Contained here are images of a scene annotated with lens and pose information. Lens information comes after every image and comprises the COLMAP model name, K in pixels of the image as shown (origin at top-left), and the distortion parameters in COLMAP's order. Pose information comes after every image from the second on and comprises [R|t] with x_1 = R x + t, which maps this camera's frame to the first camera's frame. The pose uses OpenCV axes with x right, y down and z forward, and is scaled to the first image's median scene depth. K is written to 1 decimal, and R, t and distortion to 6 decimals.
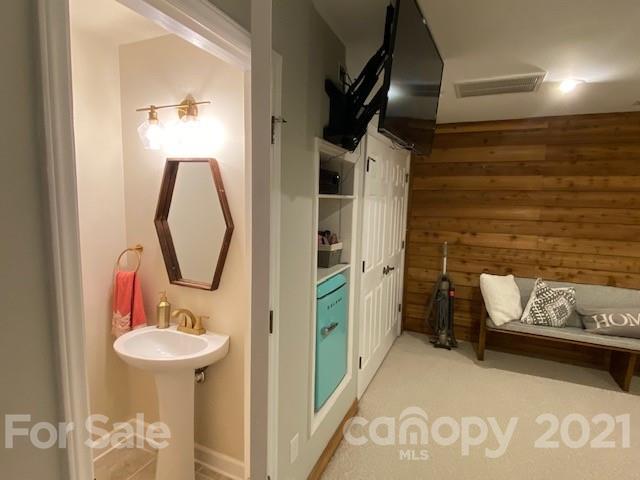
lens RADIAL K [[341.6, 0, 320.0], [0, 341.6, 240.0], [0, 0, 1]] dist [0.049499, -0.052317]
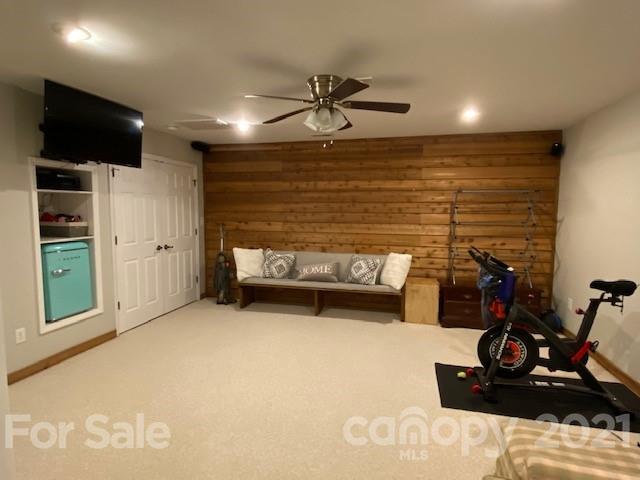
lens RADIAL K [[341.6, 0, 320.0], [0, 341.6, 240.0], [0, 0, 1]] dist [0.049499, -0.052317]
pose [[0.977560, -0.035007, 0.207726, 0.508632], [0.040038, 0.998997, -0.020067, 0.106704], [-0.206815, 0.027933, 0.977981, -0.493552]]
